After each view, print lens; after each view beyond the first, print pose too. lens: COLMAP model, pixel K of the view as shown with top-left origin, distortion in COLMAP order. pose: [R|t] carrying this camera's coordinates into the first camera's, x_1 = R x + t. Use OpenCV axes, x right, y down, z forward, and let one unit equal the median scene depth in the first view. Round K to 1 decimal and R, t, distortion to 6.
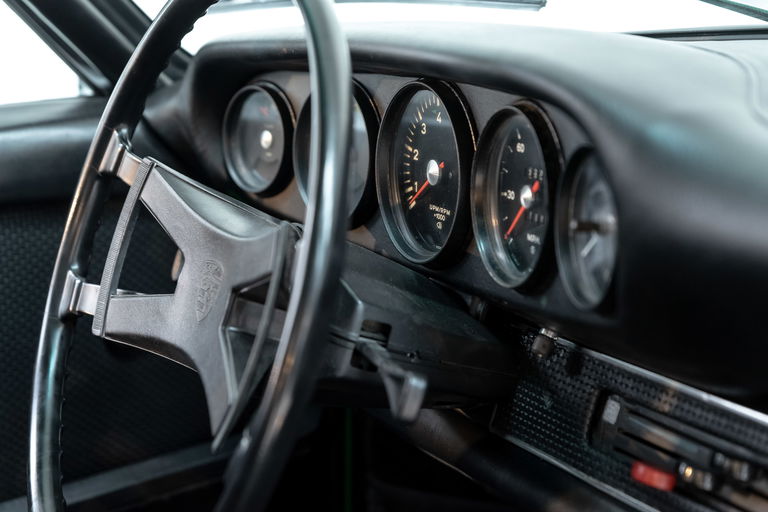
lens RADIAL K [[1390.5, 0, 383.5], [0, 1390.5, 254.8], [0, 0, 1]] dist [0.045270, 0.000000]
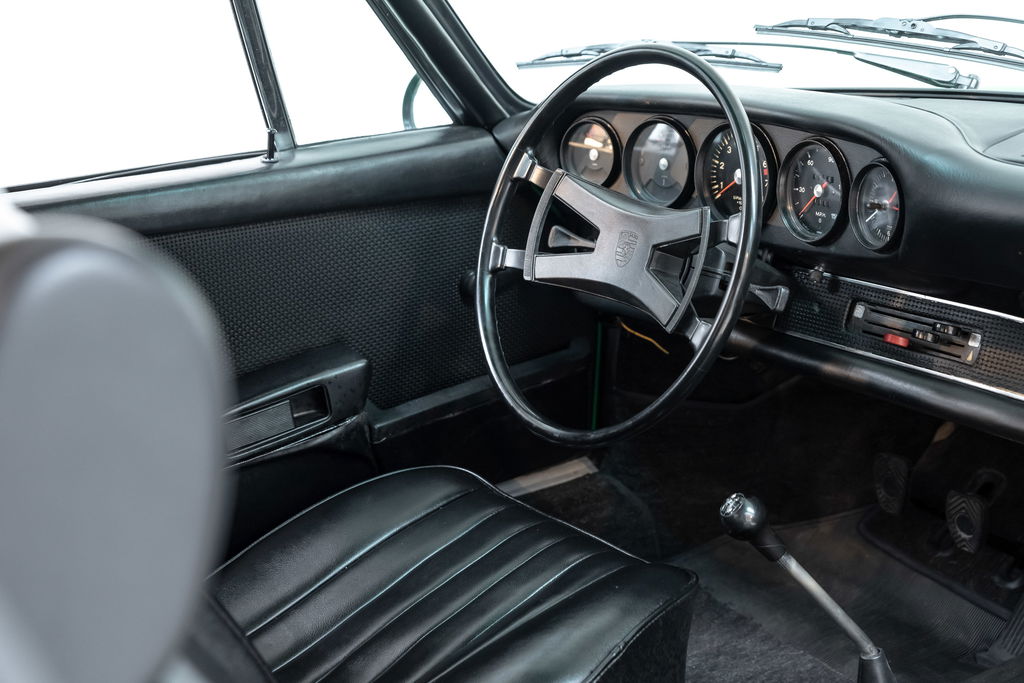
lens RADIAL K [[1605.6, 0, 512.4], [0, 1605.6, 341.9], [0, 0, 1]] dist [0.159720, 0.000000]
pose [[0.985044, -0.026537, 0.170246, -0.611976], [0.017393, 0.998336, 0.054982, 0.029874], [-0.171422, -0.051198, 0.983866, -0.936584]]
